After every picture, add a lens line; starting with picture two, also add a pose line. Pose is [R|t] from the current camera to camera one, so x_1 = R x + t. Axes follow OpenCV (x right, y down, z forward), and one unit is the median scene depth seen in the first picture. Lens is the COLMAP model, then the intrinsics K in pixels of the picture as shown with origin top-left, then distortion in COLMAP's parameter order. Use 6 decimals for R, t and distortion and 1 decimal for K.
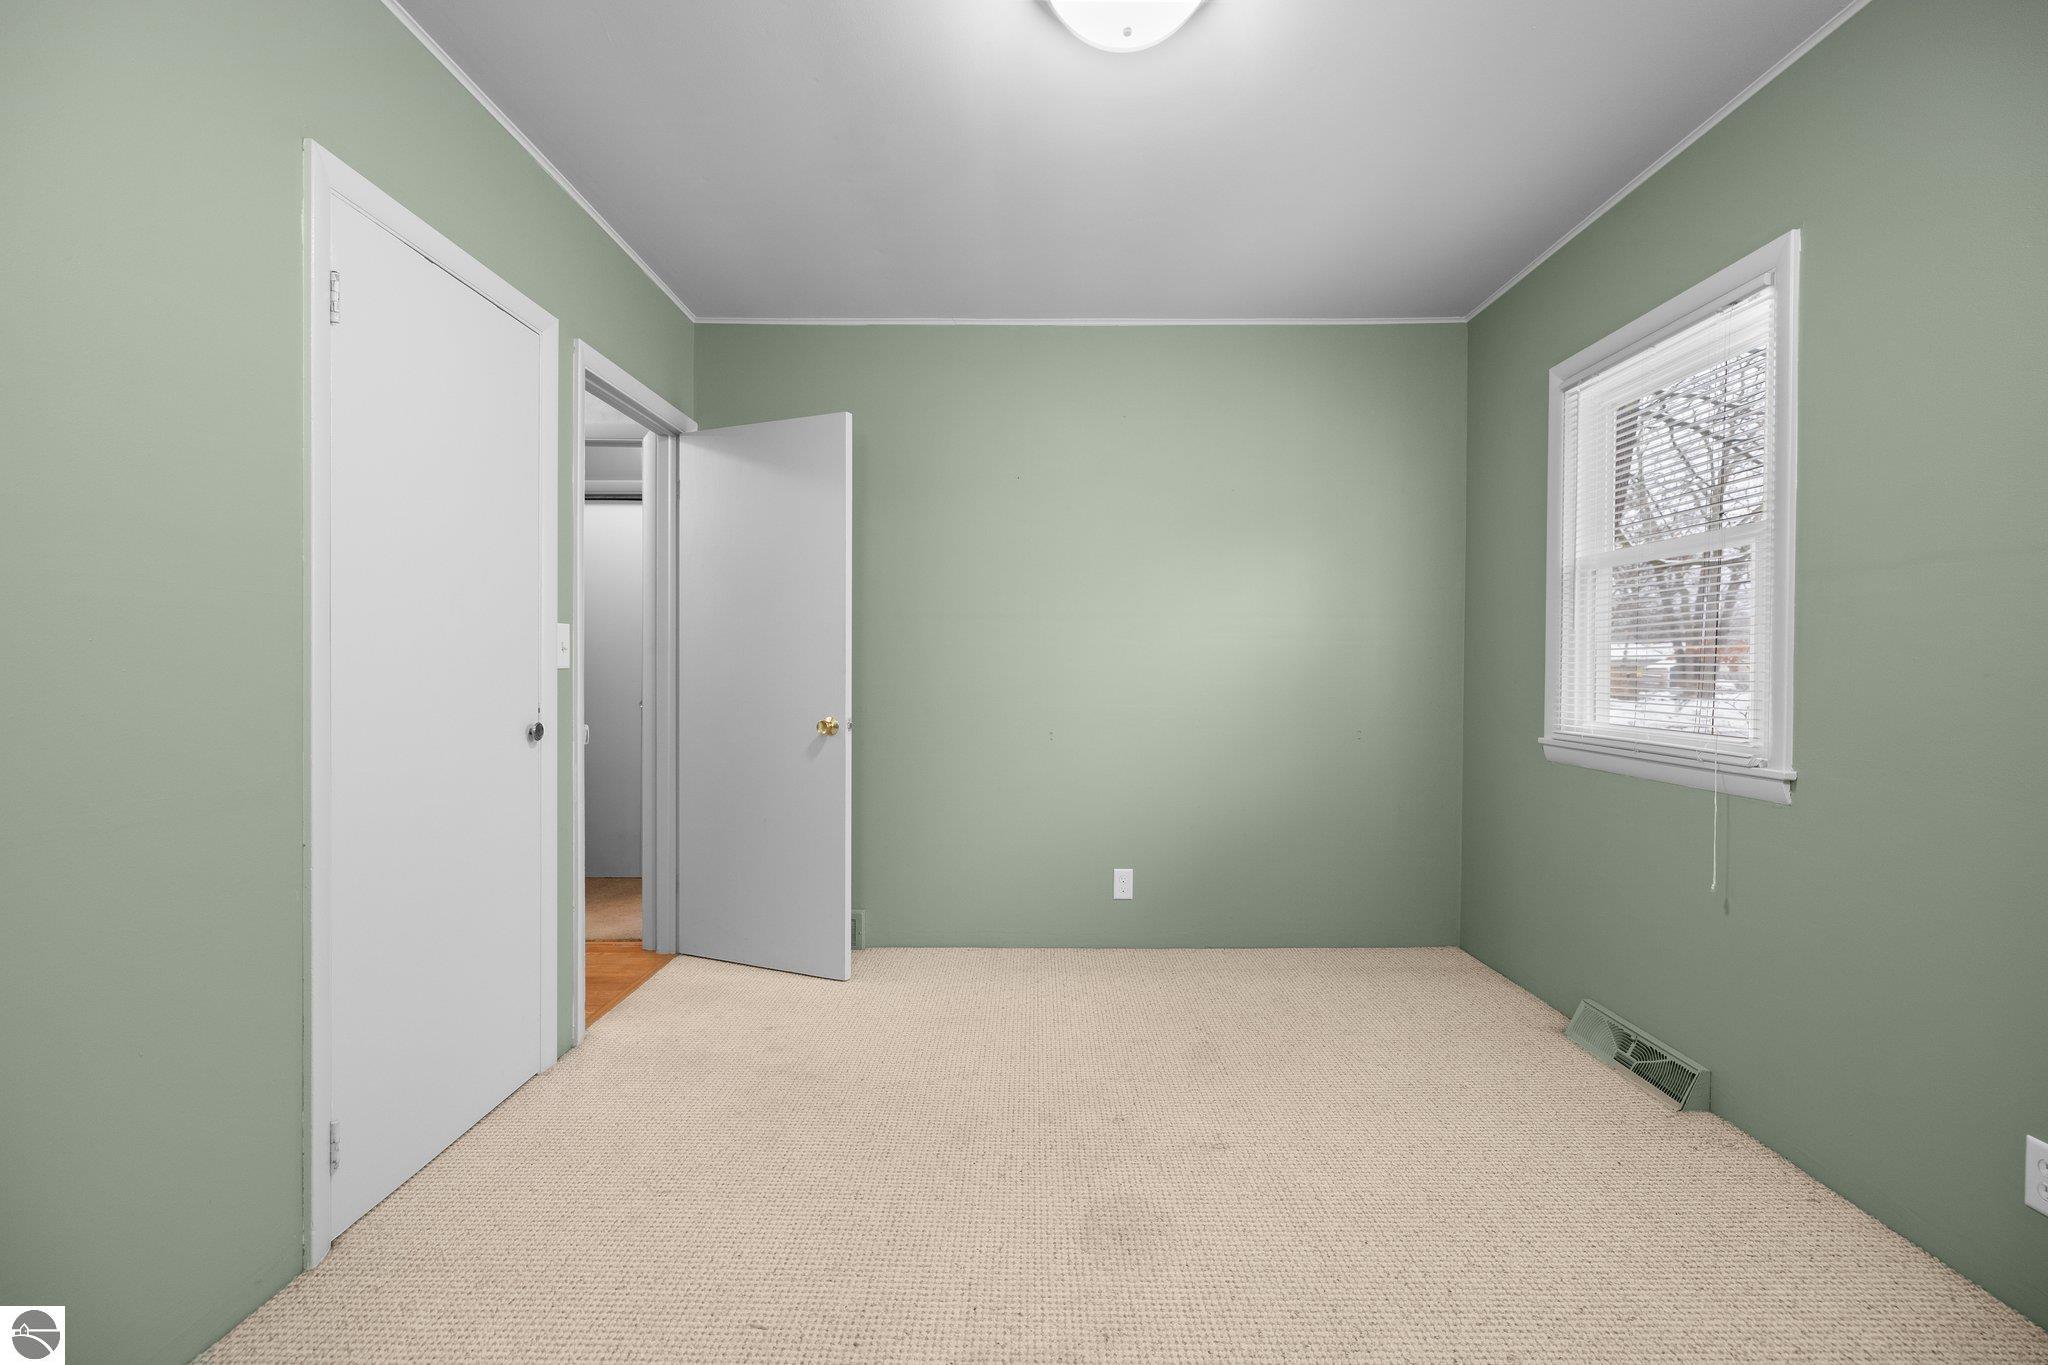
lens RADIAL K [[872.0, 0, 1015.1], [0, 872.0, 666.4], [0, 0, 1]] dist [-0.000117, 0.000011]
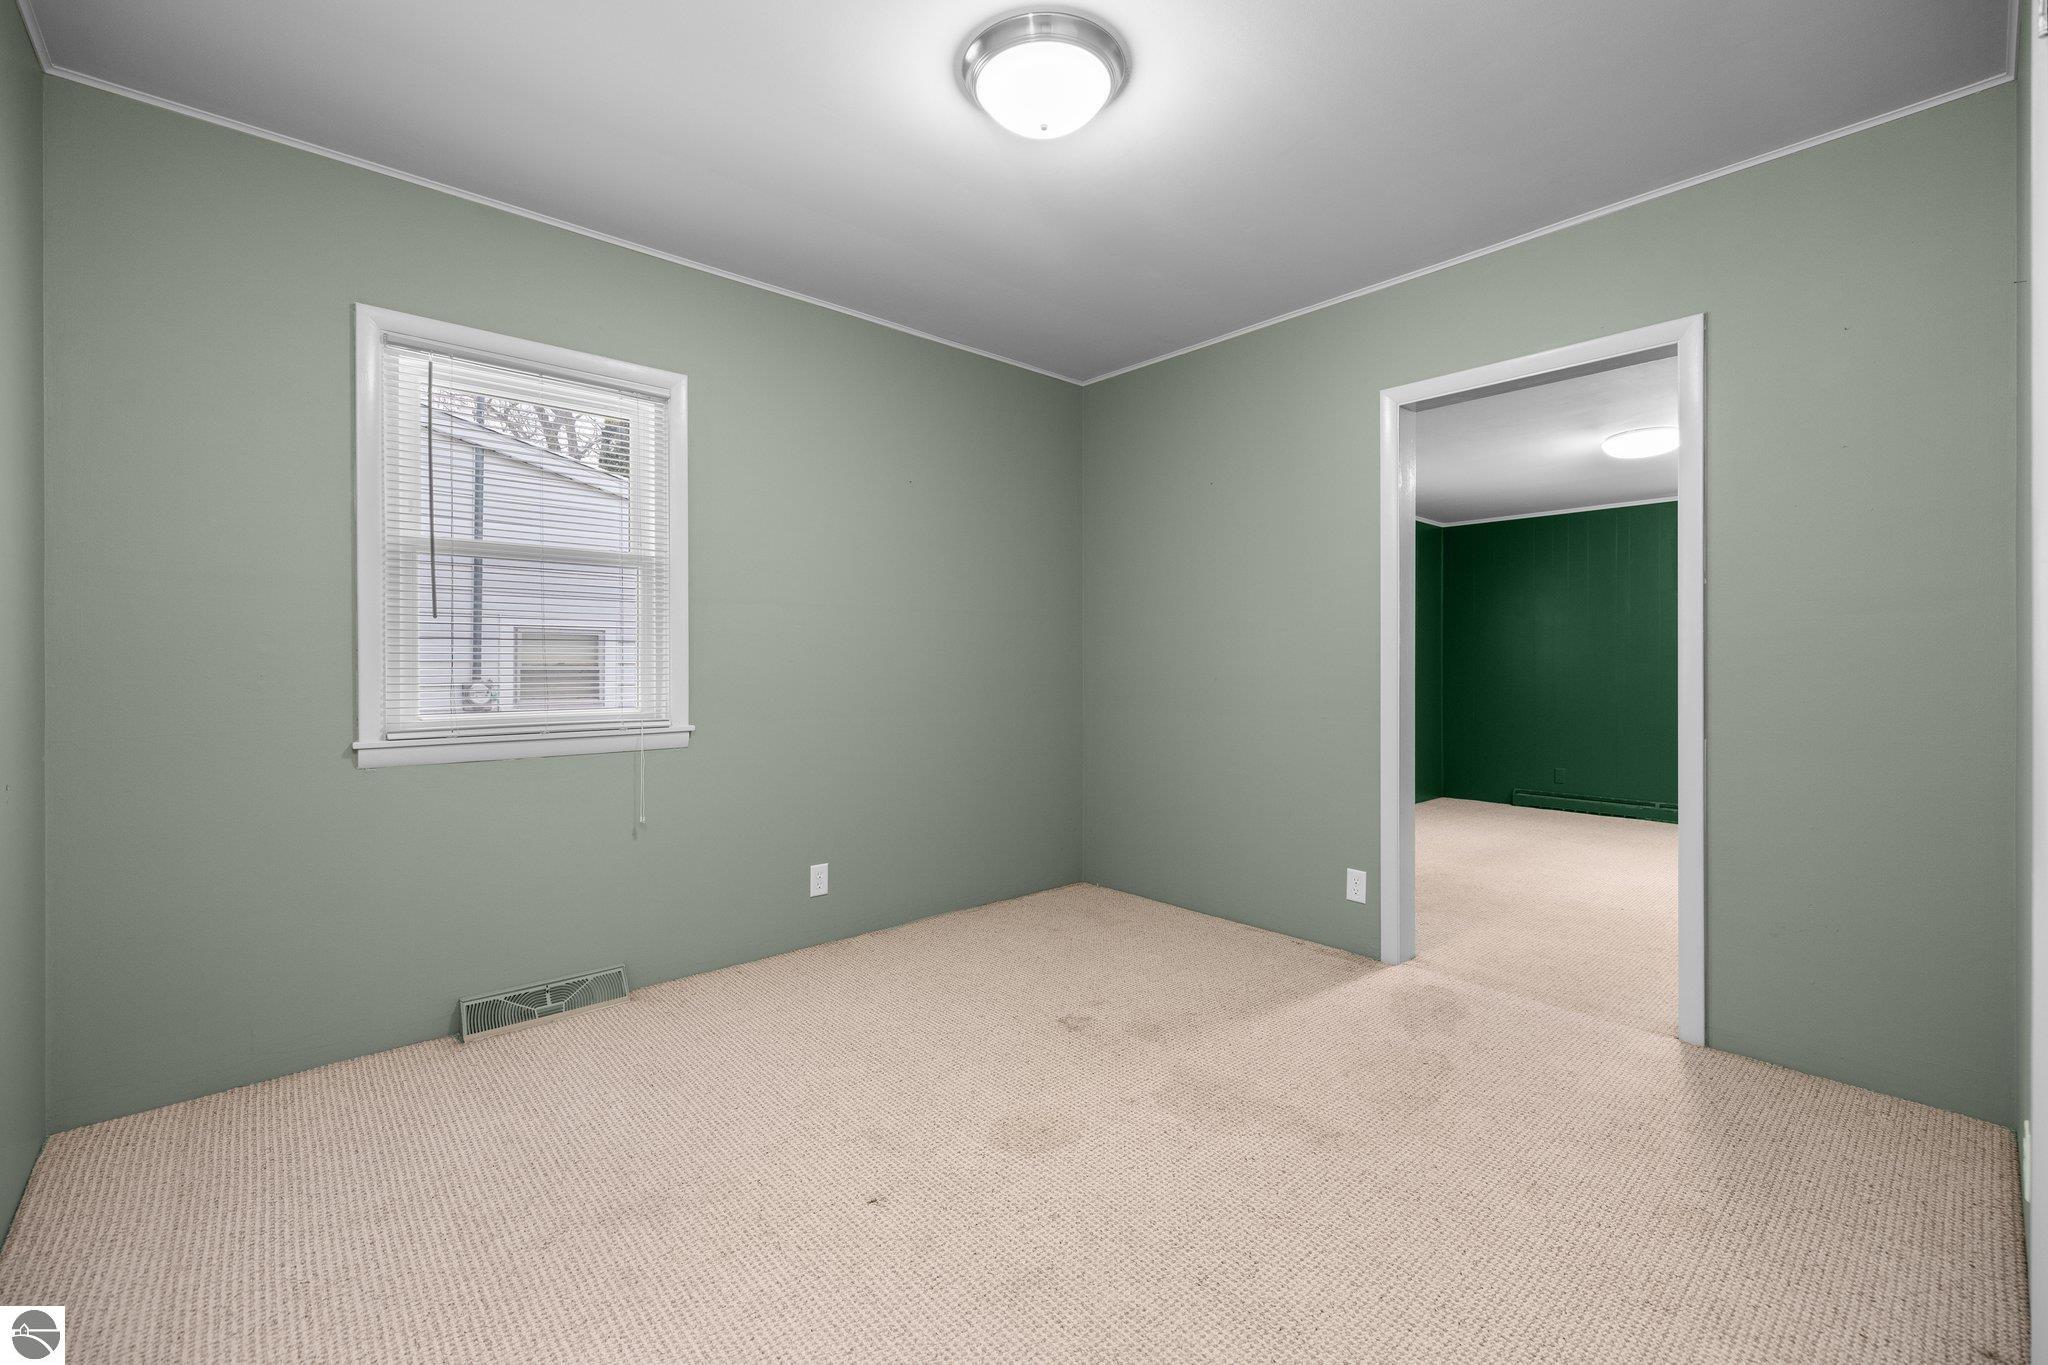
lens RADIAL K [[872.0, 0, 1015.1], [0, 872.0, 666.4], [0, 0, 1]] dist [-0.000117, 0.000011]
pose [[-0.675506, -0.003677, 0.737345, -0.585173], [-0.001567, 0.999992, 0.003552, 0.007917], [-0.737353, 0.001244, -0.675507, 1.471507]]
